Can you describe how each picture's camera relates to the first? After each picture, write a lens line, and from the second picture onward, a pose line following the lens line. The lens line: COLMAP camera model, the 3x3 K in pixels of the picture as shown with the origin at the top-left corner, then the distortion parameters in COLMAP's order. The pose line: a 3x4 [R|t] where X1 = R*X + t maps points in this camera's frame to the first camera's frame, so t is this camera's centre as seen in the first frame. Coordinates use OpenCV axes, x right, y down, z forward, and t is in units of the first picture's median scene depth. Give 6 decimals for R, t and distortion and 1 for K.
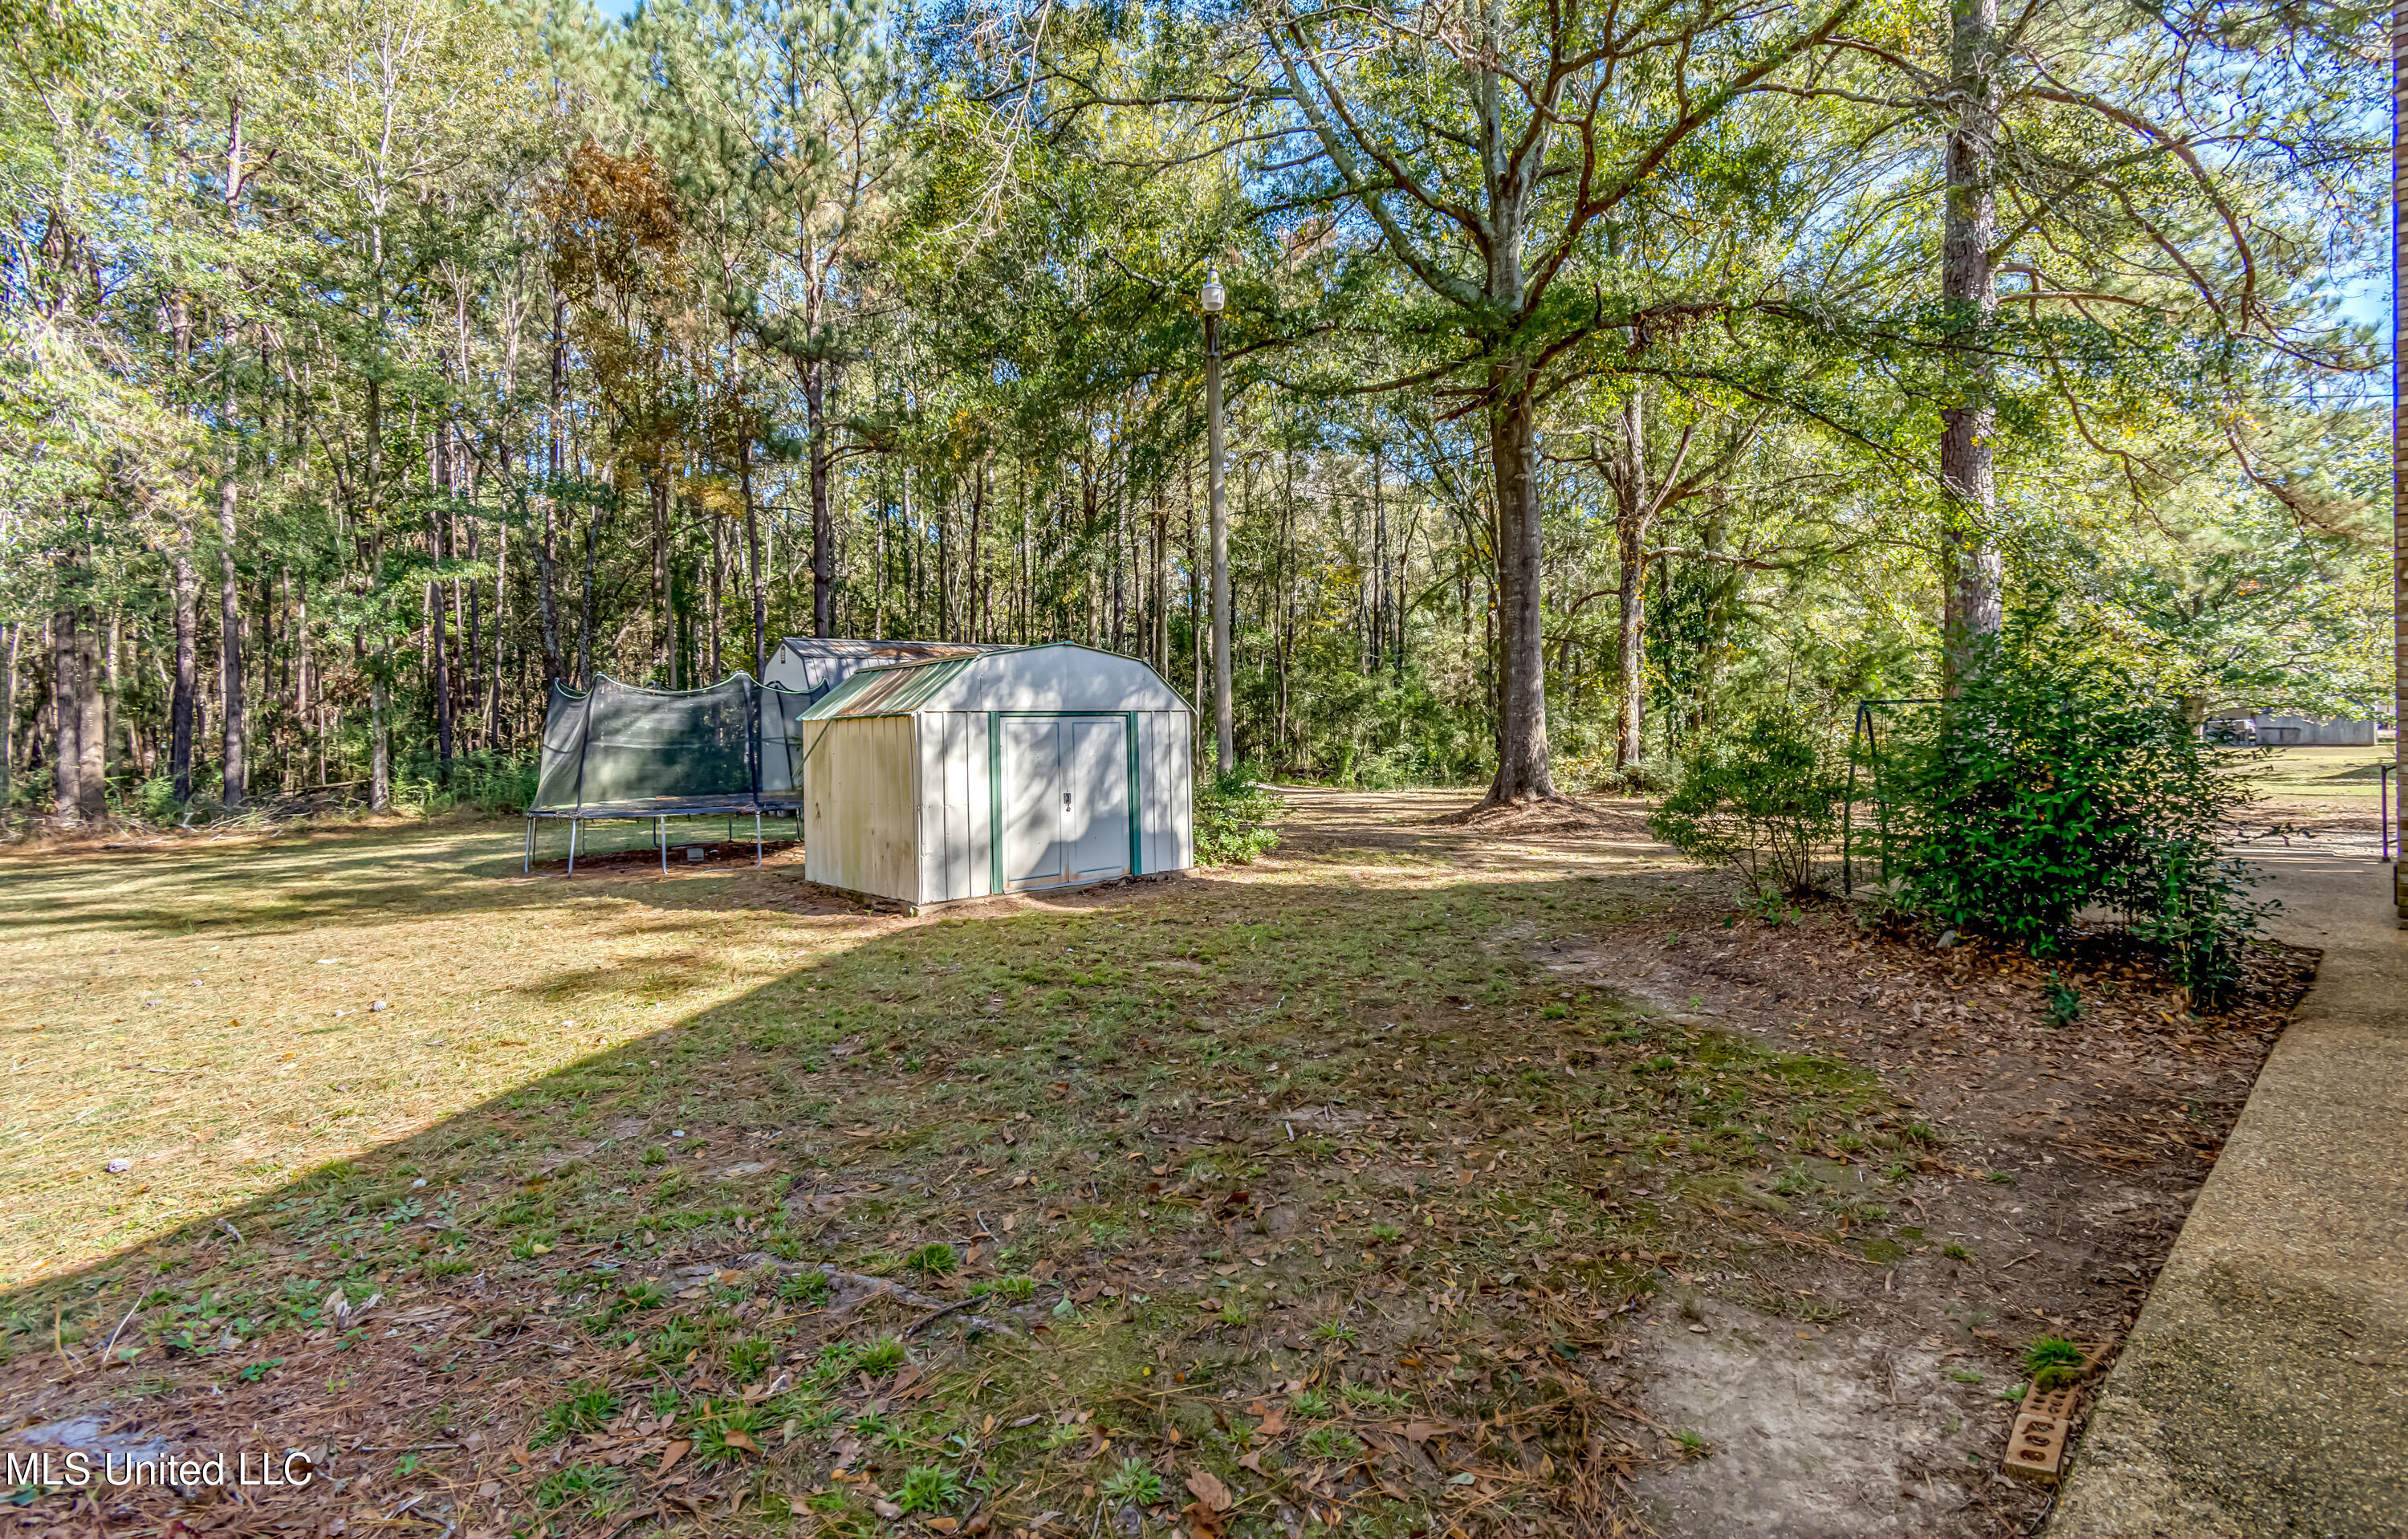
lens RADIAL K [[1074.4, 0, 1198.0], [0, 1074.4, 732.3], [0, 0, 1]] dist [-0.001459, 0.000053]
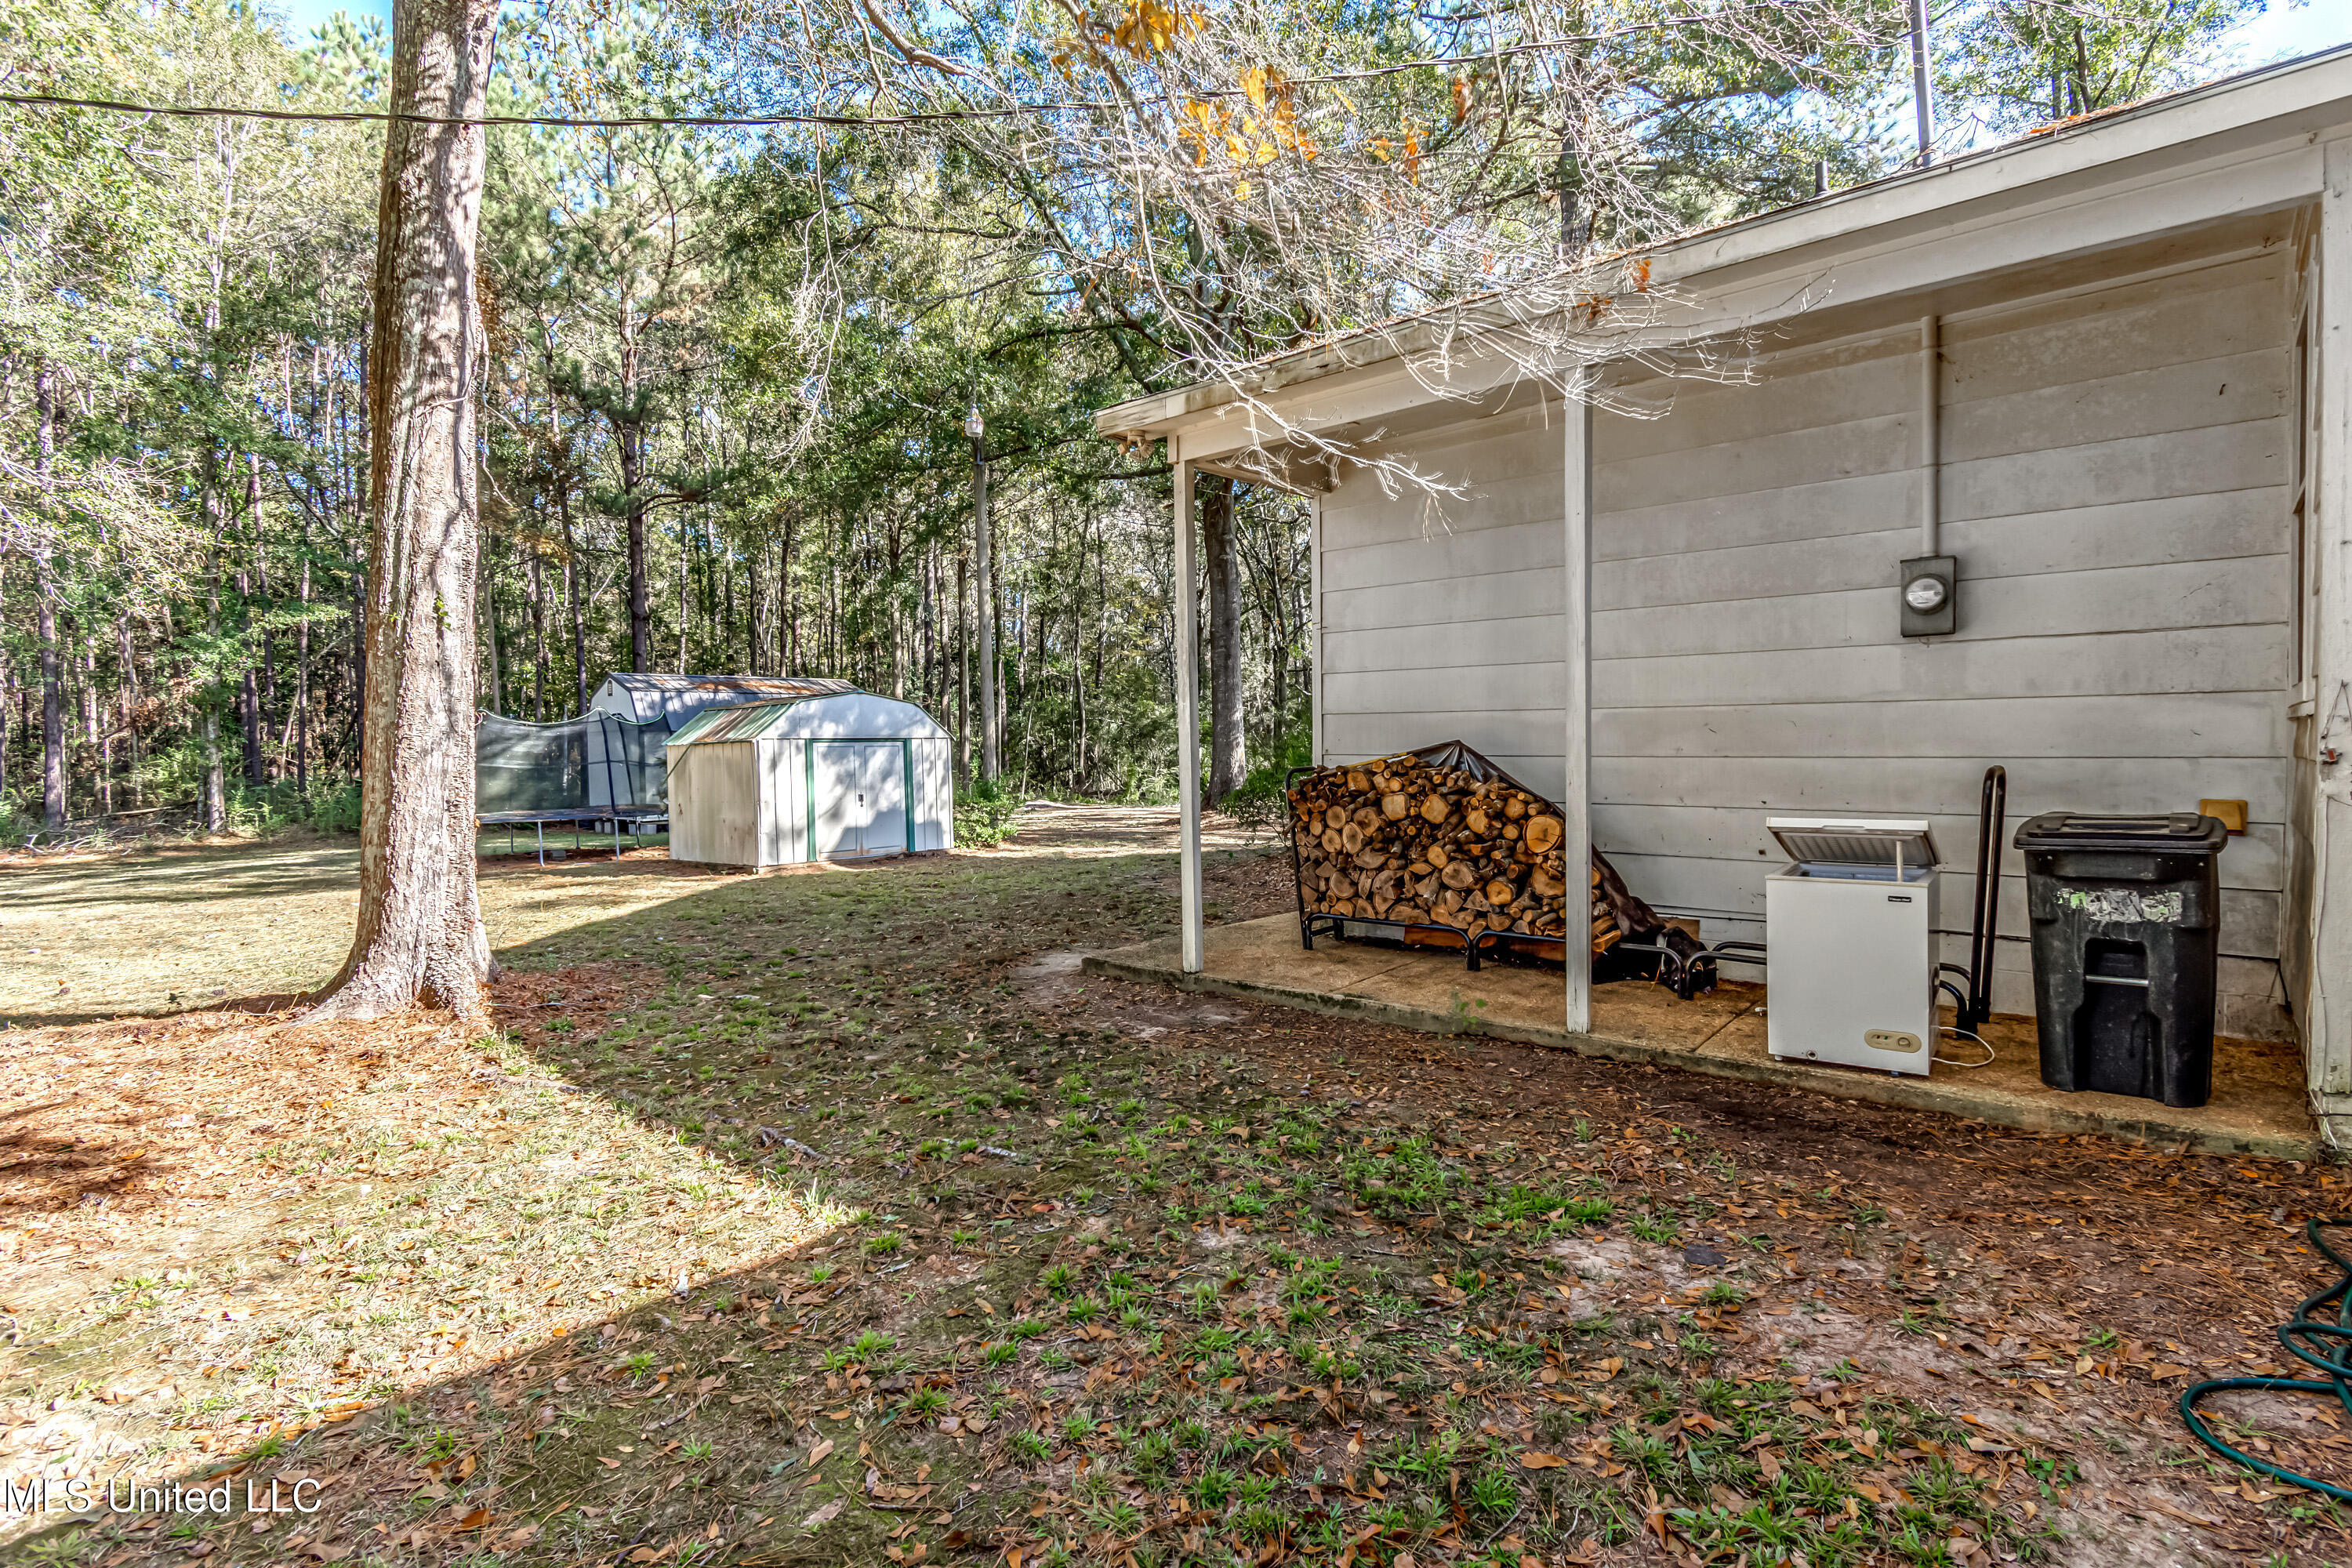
lens RADIAL K [[1113.6, 0, 1176.0], [0, 1113.6, 784.0], [0, 0, 1]] dist [-0.000526, -0.000131]
pose [[0.990874, -0.007732, 0.134570, 0.067156], [0.004688, 0.999726, 0.022925, 0.006571], [-0.134710, -0.022085, 0.990639, -0.376300]]
